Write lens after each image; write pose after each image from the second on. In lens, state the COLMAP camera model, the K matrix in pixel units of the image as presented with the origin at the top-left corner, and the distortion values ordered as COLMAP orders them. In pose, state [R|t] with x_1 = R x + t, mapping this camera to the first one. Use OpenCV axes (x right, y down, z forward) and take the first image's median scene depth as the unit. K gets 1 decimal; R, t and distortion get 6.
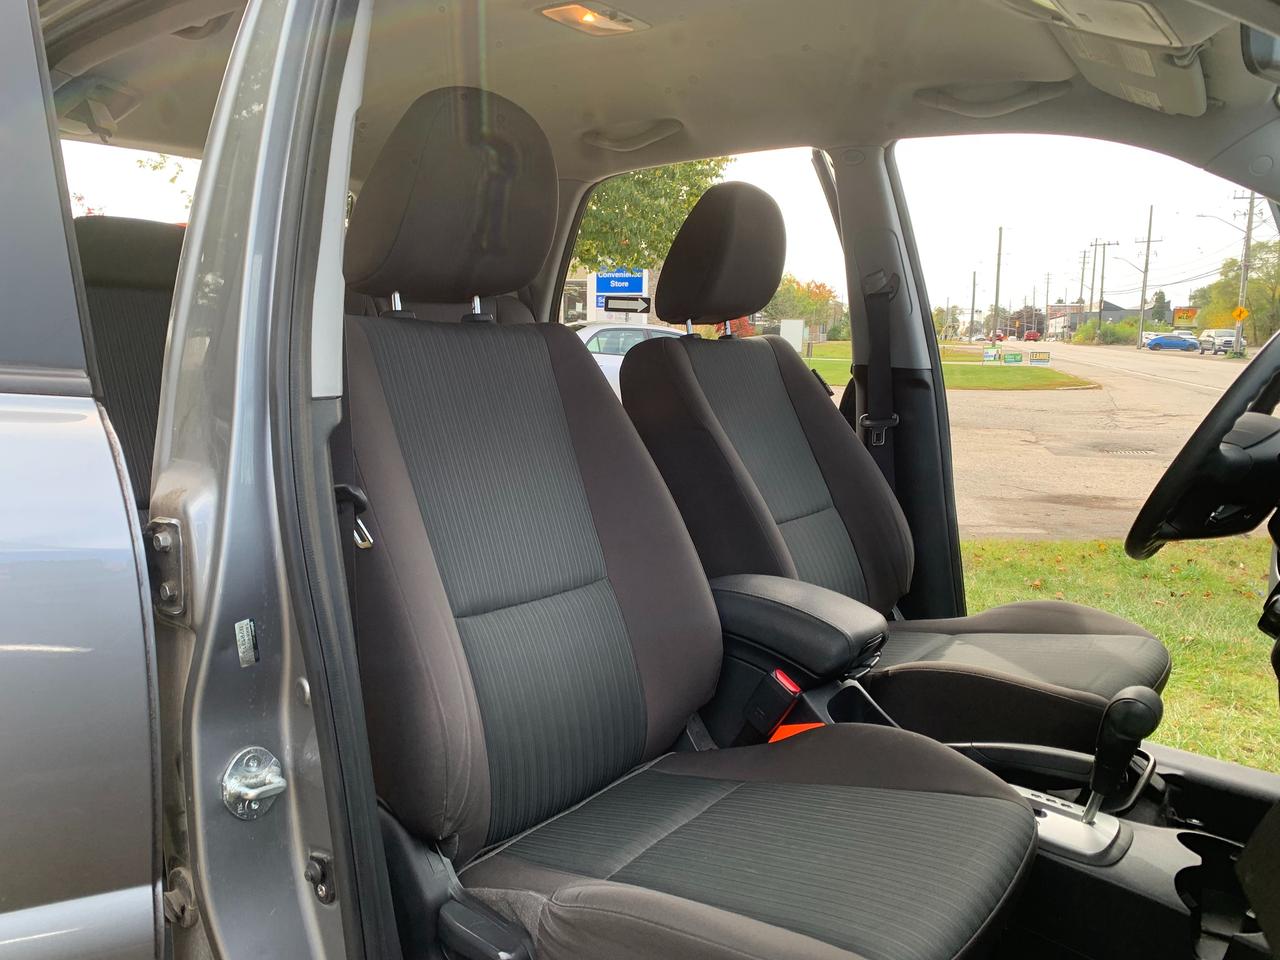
lens RADIAL K [[992.4, 0, 642.3], [0, 992.4, 487.2], [0, 0, 1]] dist [0.026247, -0.006831]
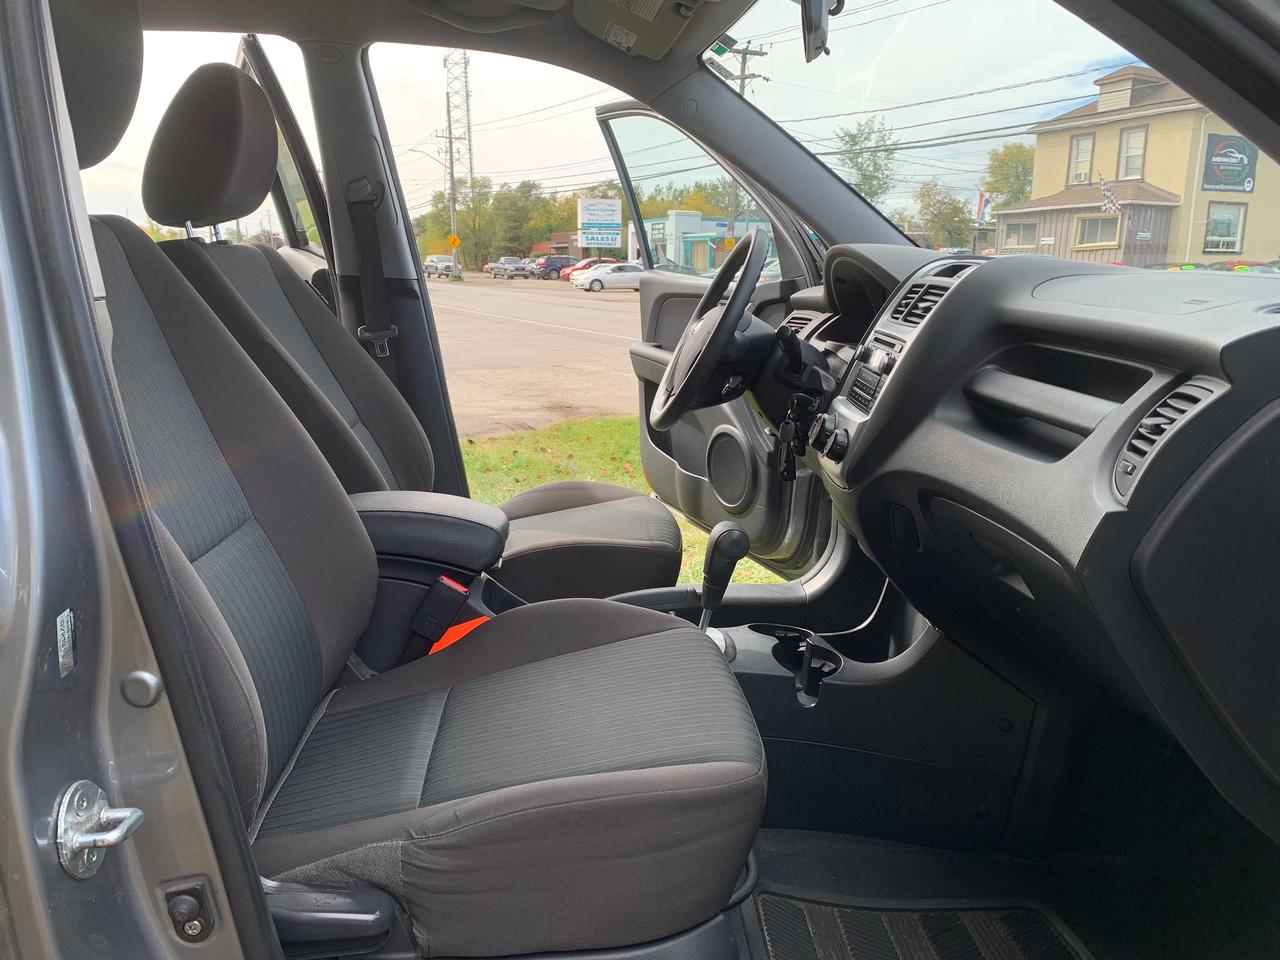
lens RADIAL K [[992.4, 0, 642.8], [0, 992.4, 485.7], [0, 0, 1]] dist [0.026247, -0.006831]
pose [[0.731425, -0.148424, 0.665573, -0.276121], [0.101439, 0.988848, 0.109039, 0.003651], [-0.674335, -0.012238, 0.738324, 0.091315]]
